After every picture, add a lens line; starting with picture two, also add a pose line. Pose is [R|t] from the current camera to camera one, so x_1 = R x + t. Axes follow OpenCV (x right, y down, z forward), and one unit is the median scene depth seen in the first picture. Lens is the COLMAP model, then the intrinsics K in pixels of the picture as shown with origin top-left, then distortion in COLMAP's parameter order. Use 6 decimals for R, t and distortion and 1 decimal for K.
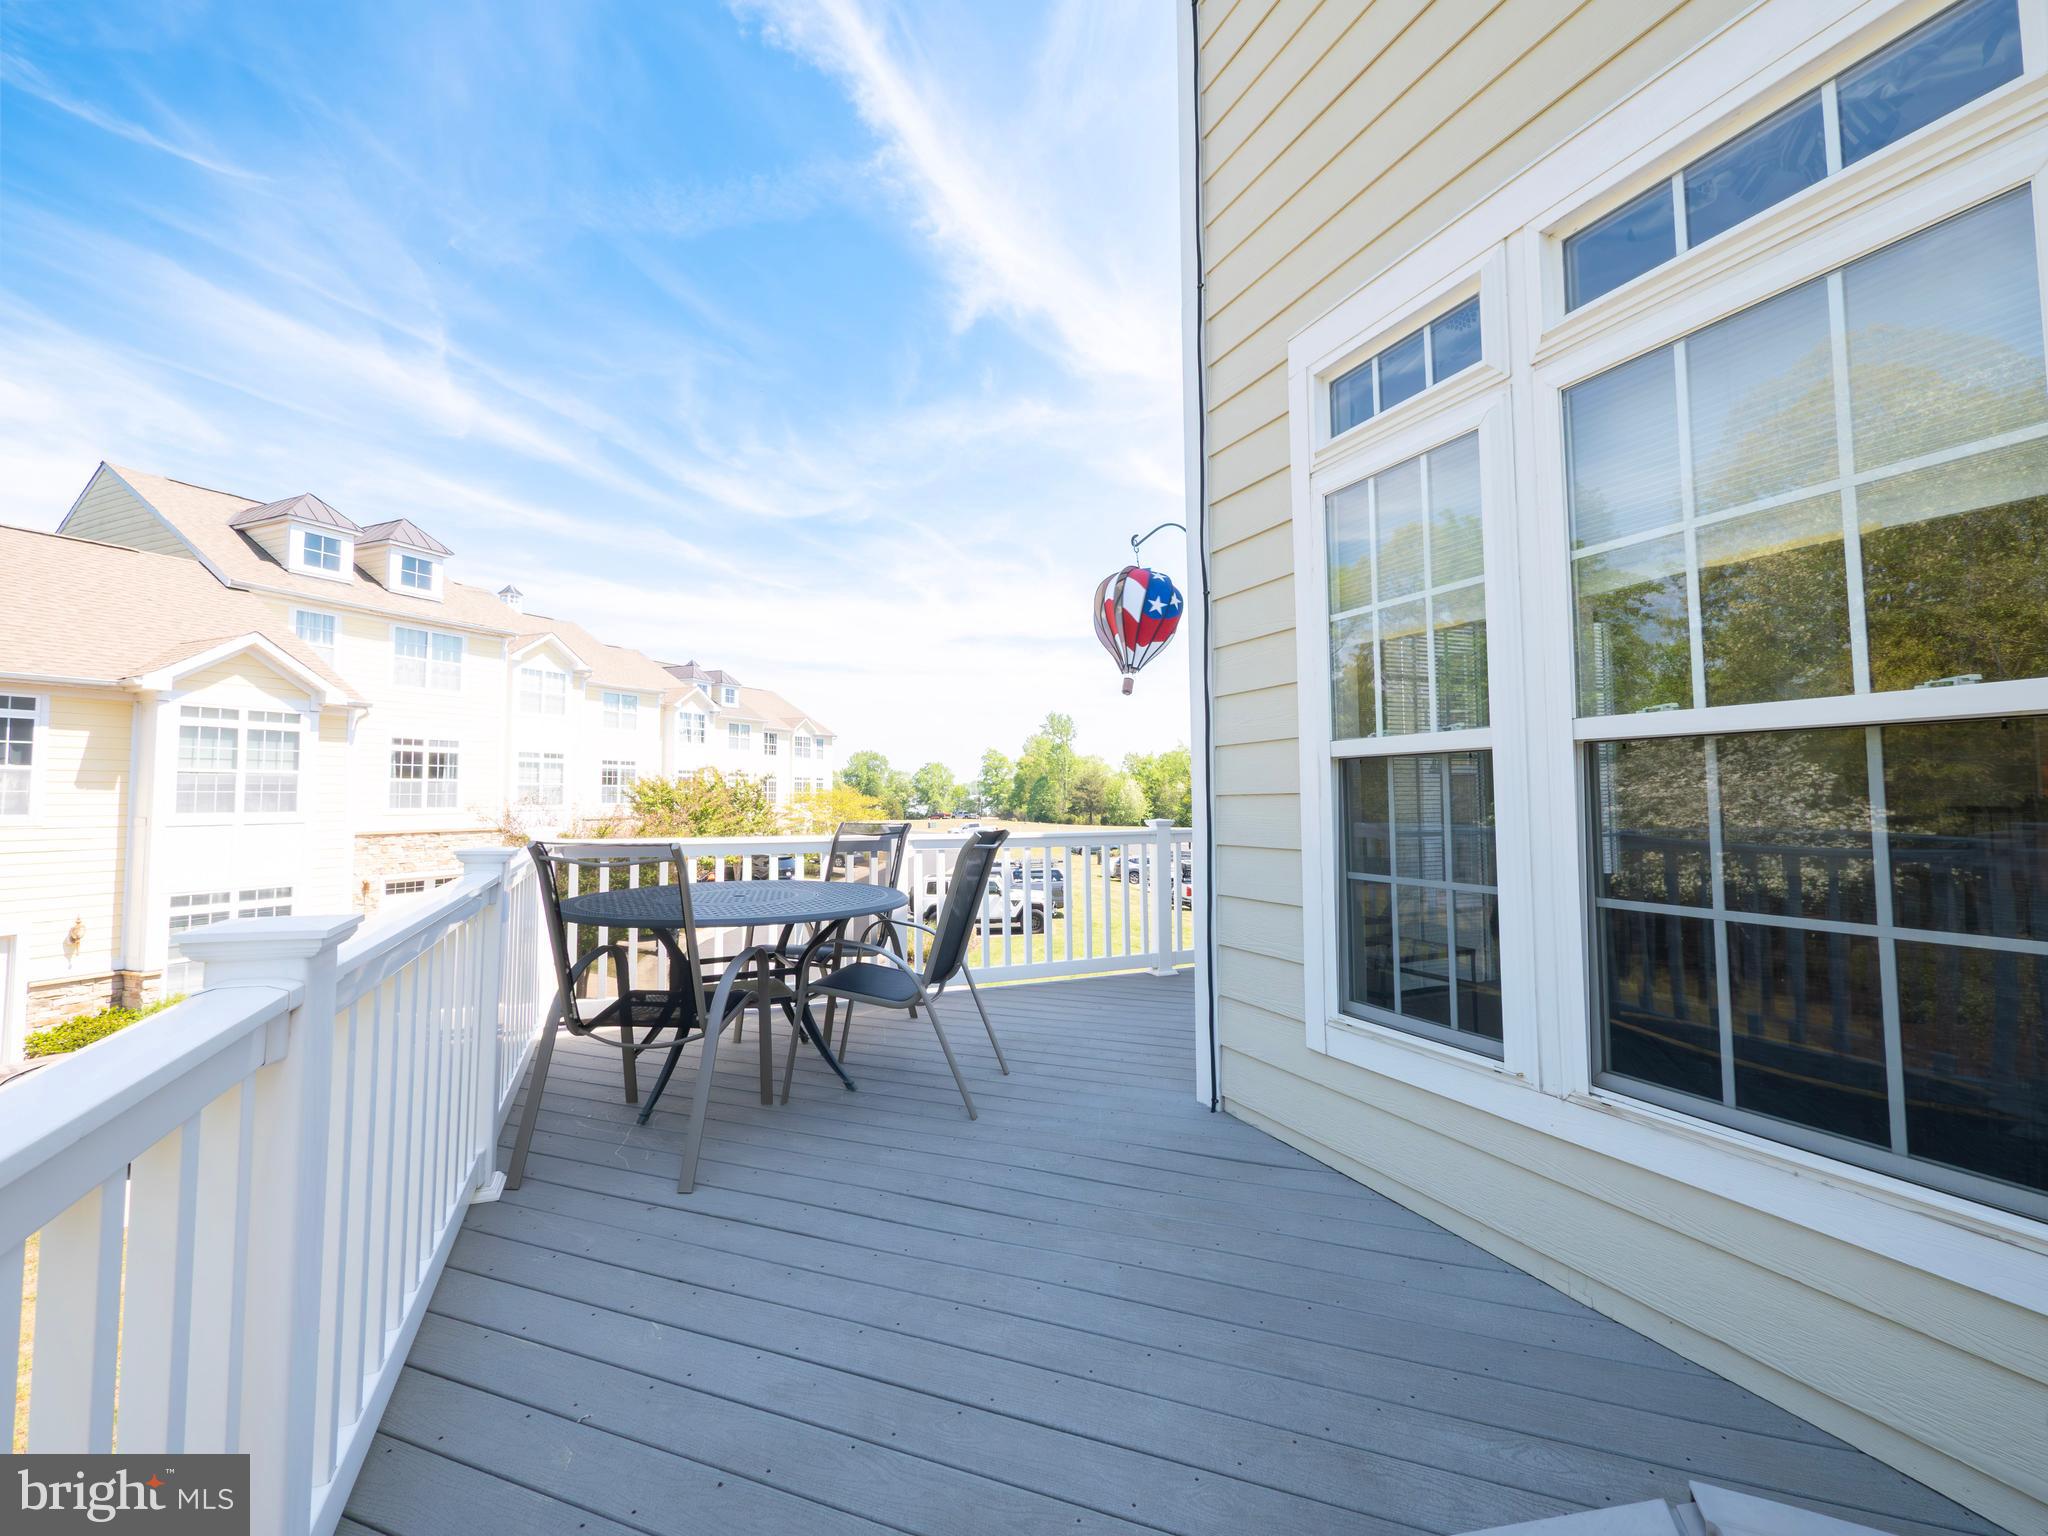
lens RADIAL K [[872.9, 0, 1022.4], [0, 872.9, 752.8], [0, 0, 1]] dist [0.002412, 0.000242]
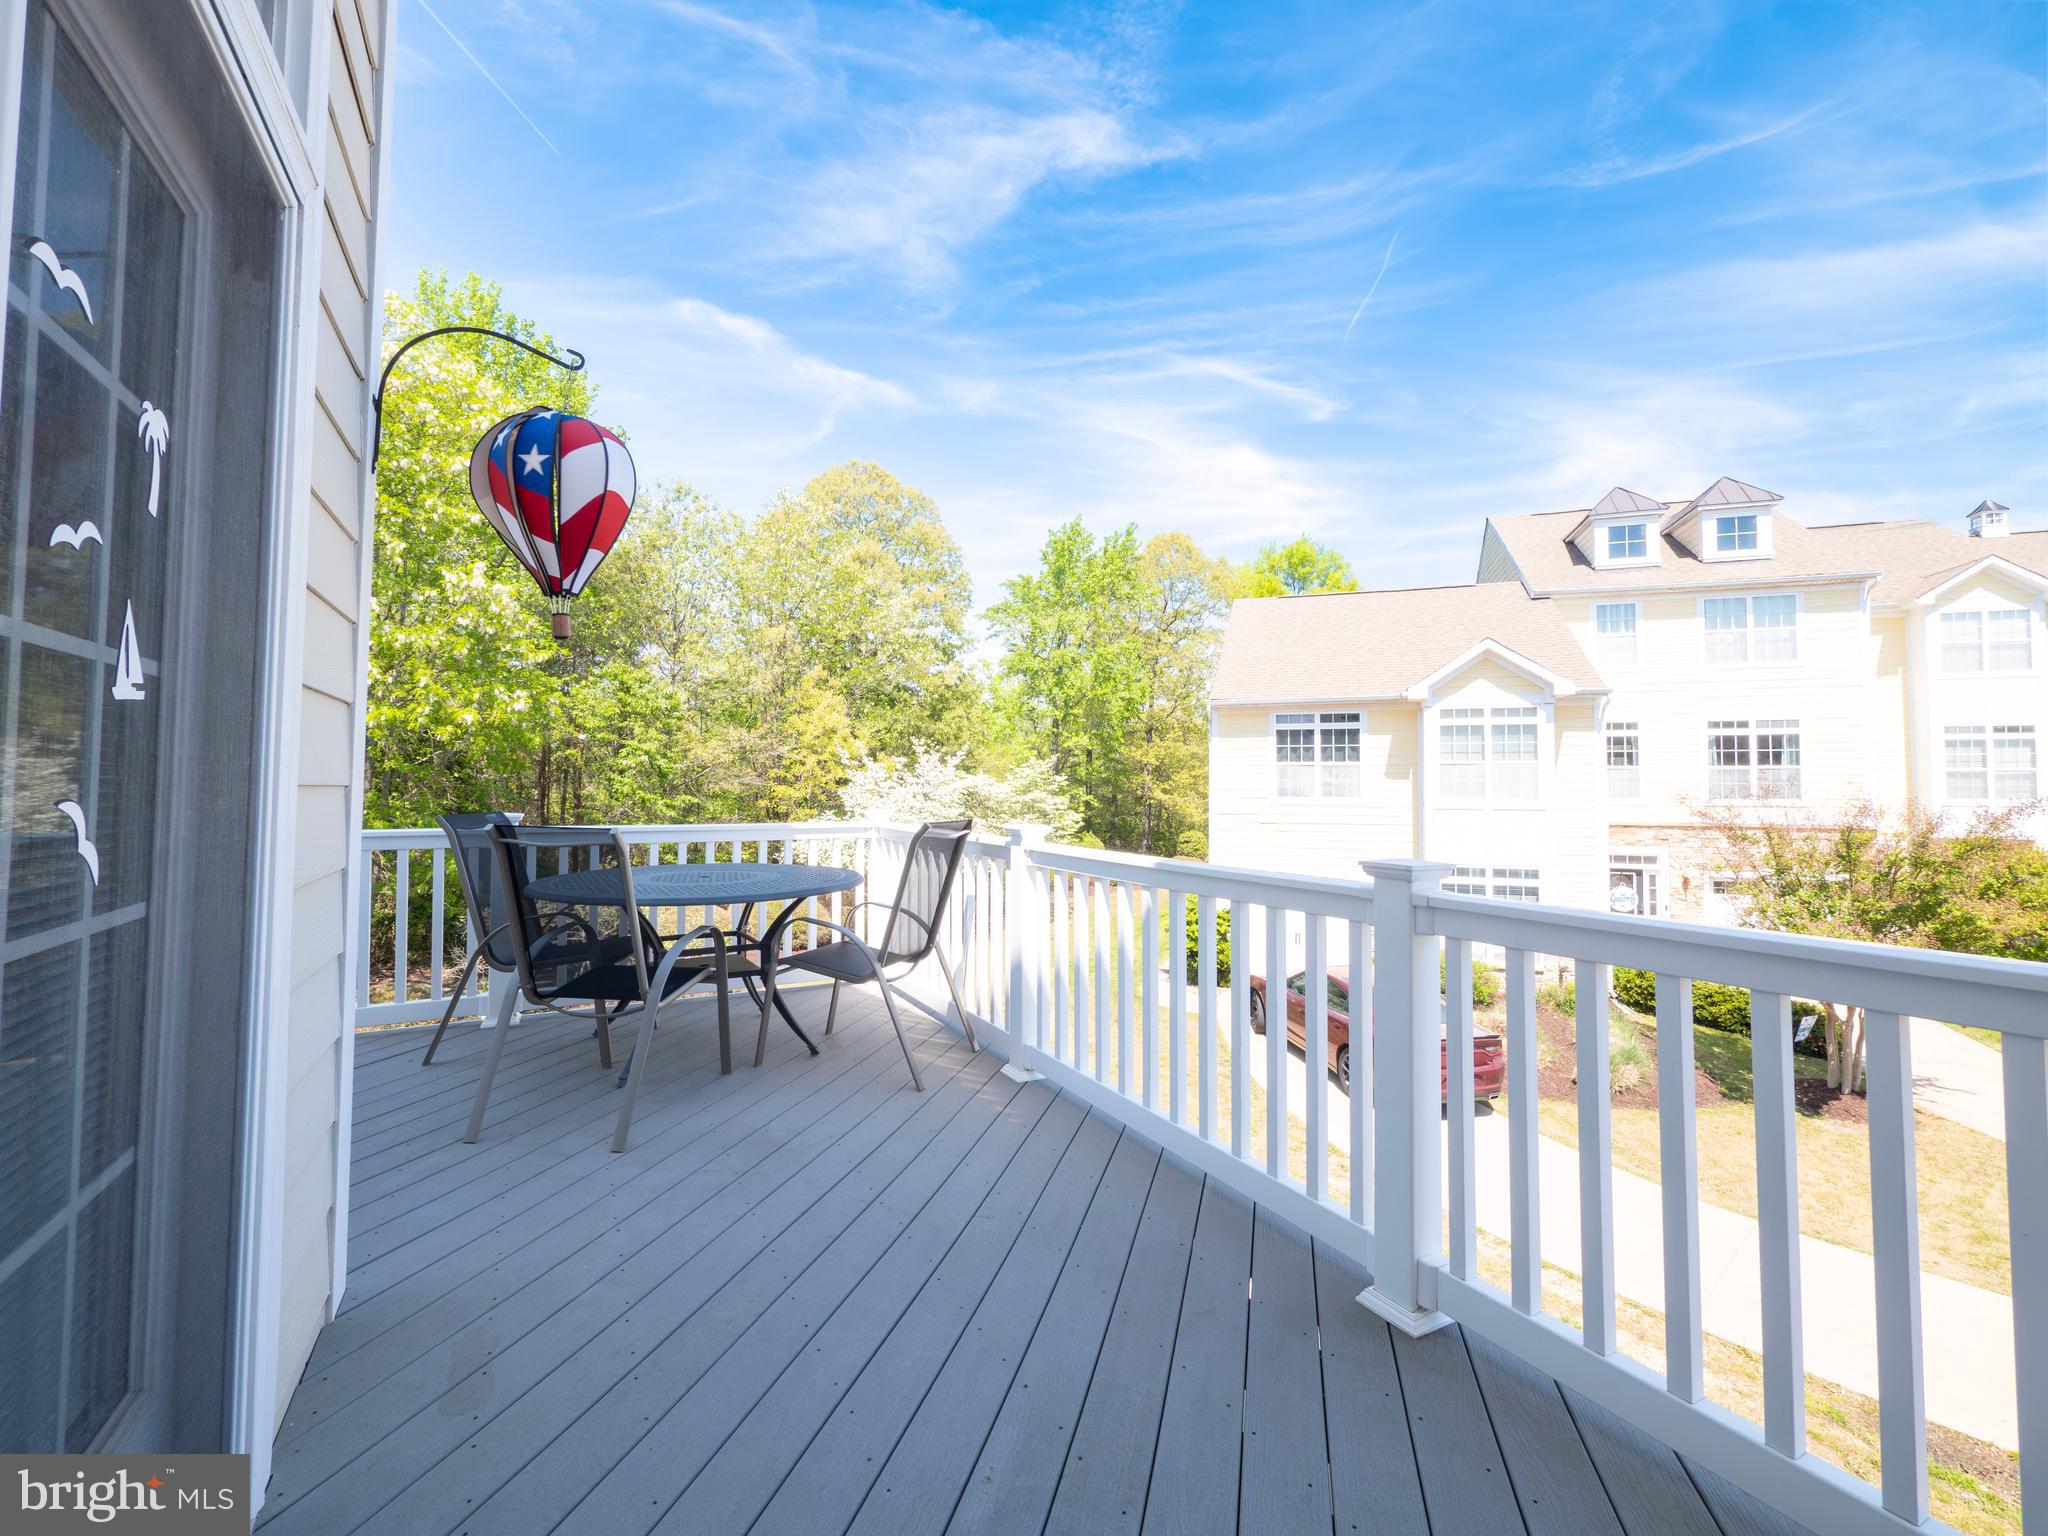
lens RADIAL K [[872.9, 0, 1022.4], [0, 872.9, 752.8], [0, 0, 1]] dist [0.002412, 0.000242]
pose [[0.093863, -0.034208, -0.994997, 0.119572], [0.045364, 0.998518, -0.030049, 0.010410], [0.994551, -0.042316, 0.095276, 0.200931]]
